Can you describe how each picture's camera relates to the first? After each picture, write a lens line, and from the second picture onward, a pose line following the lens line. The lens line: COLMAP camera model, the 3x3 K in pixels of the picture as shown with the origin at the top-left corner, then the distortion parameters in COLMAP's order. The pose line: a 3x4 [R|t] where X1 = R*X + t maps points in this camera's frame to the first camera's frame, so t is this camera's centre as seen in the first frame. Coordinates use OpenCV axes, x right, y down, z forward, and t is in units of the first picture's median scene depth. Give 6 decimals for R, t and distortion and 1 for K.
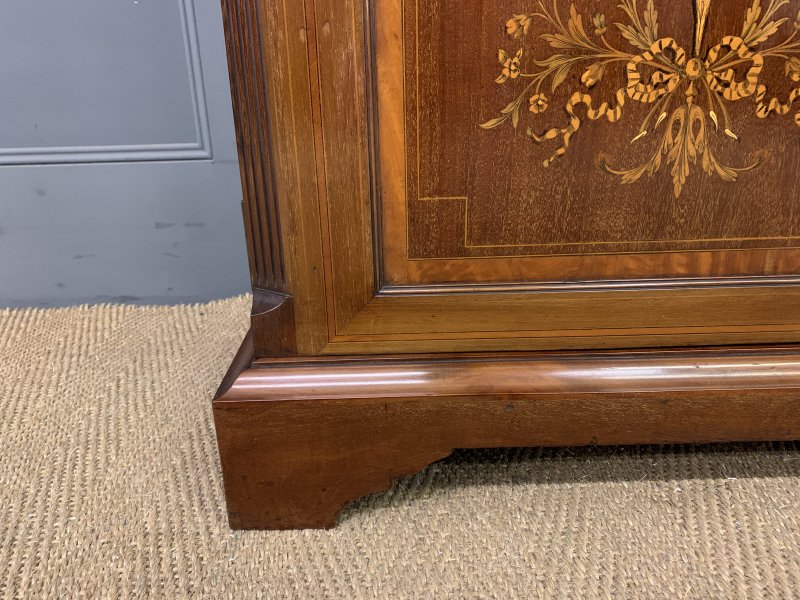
lens RADIAL K [[645.4, 0, 389.0], [0, 645.4, 284.9], [0, 0, 1]] dist [-0.008281, -0.007549]
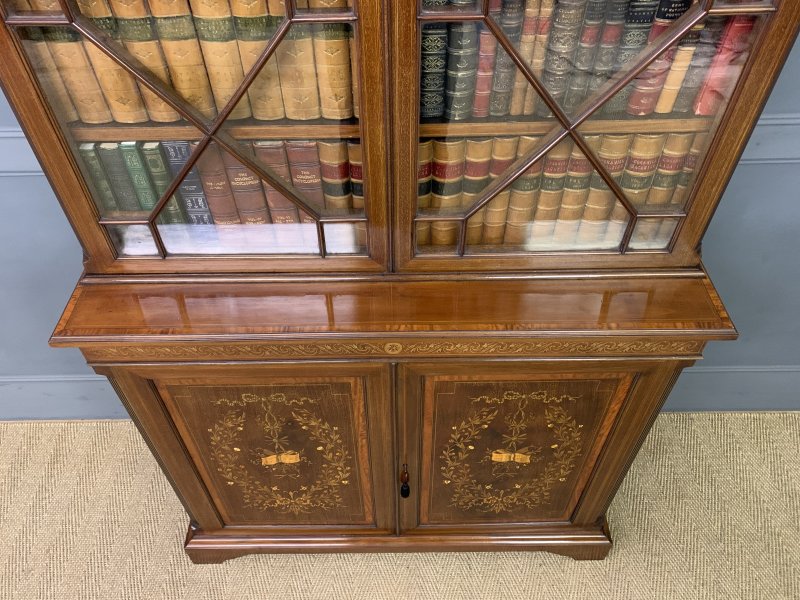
lens RADIAL K [[624.9, 0, 392.6], [0, 624.9, 301.4], [0, 0, 1]] dist [0.027588, -0.002118]
pose [[0.999883, 0.013005, 0.008064, 0.942731], [-0.015241, 0.893506, 0.448793, -2.889573], [-0.001369, -0.448863, 0.893599, -1.736680]]
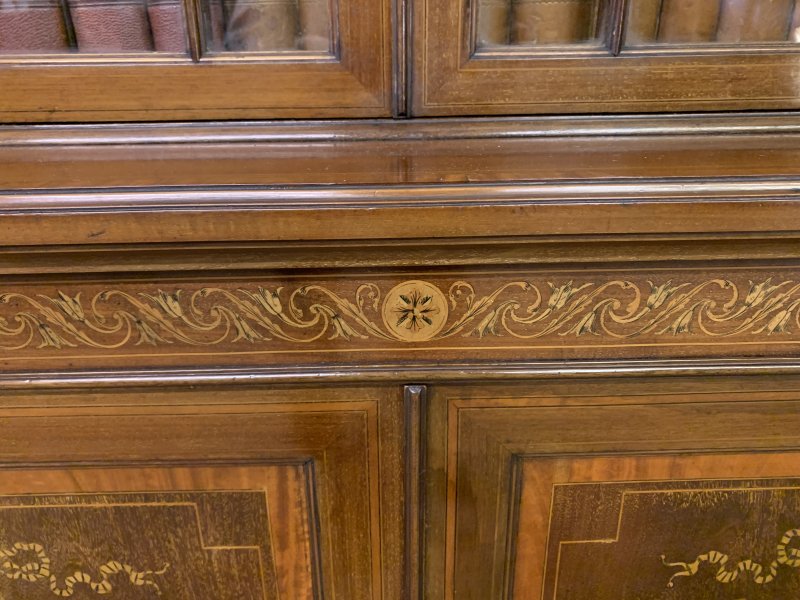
lens RADIAL K [[645.4, 0, 389.0], [0, 645.4, 284.9], [0, 0, 1]] dist [-0.008281, -0.007549]
pose [[0.999931, 0.009984, 0.006193, 0.935711], [-0.010213, 0.999220, 0.038157, -1.662124], [-0.005807, -0.038218, 0.999253, -0.287387]]
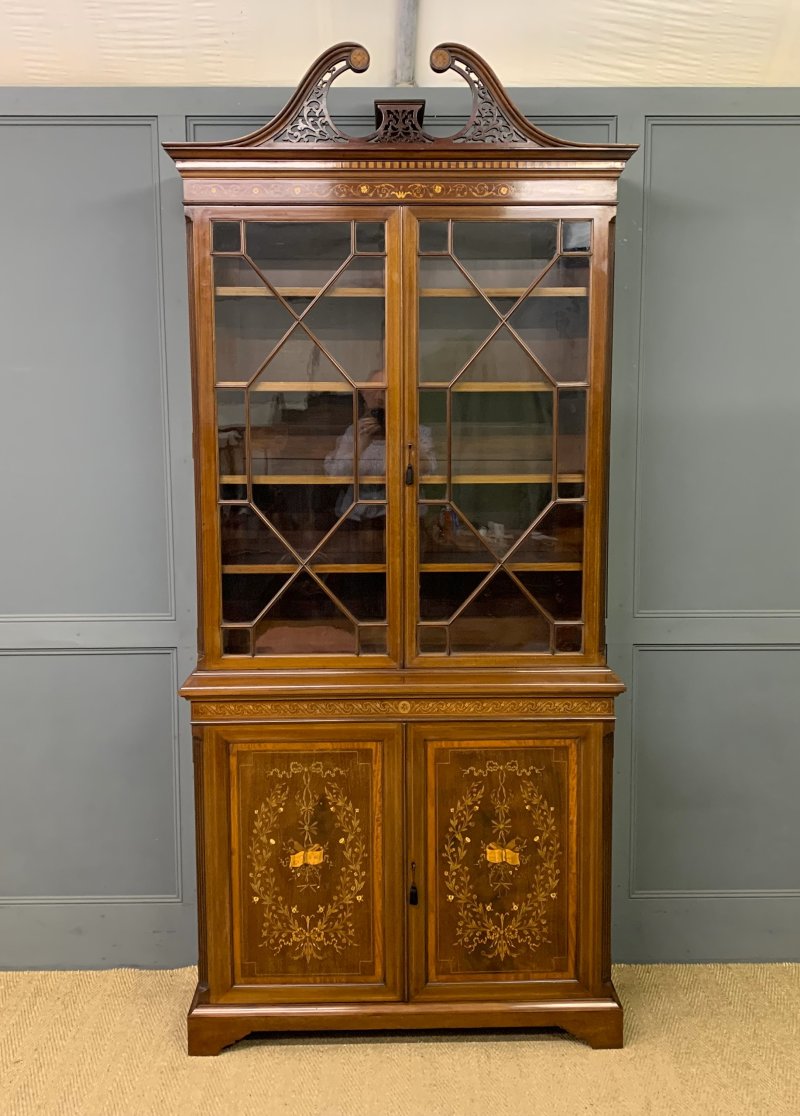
lens RADIAL K [[1031.5, 0, 404.3], [0, 1031.5, 528.1], [0, 0, 1]] dist [0.077294, -0.213705]
pose [[0.999595, 0.022838, 0.016980, 0.841206], [-0.017903, 0.968439, -0.248605, -1.118429], [-0.022122, 0.248201, 0.968456, -5.709584]]
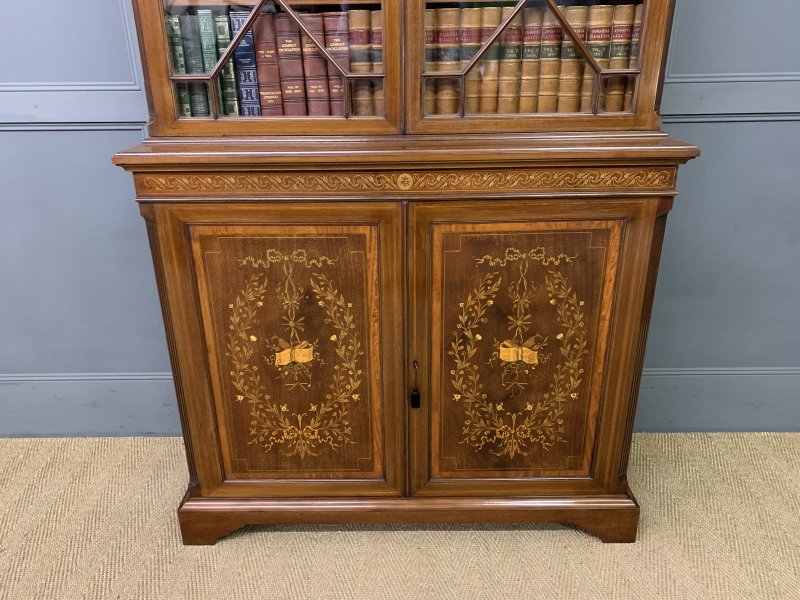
lens RADIAL K [[626.1, 0, 392.5], [0, 626.1, 299.5], [0, 0, 1]] dist [0.129461, -0.255576]
pose [[0.999784, 0.019129, -0.008152, 0.944595], [-0.018726, 0.998723, 0.046920, -1.199807], [0.009039, -0.046757, 0.998865, -2.508570]]
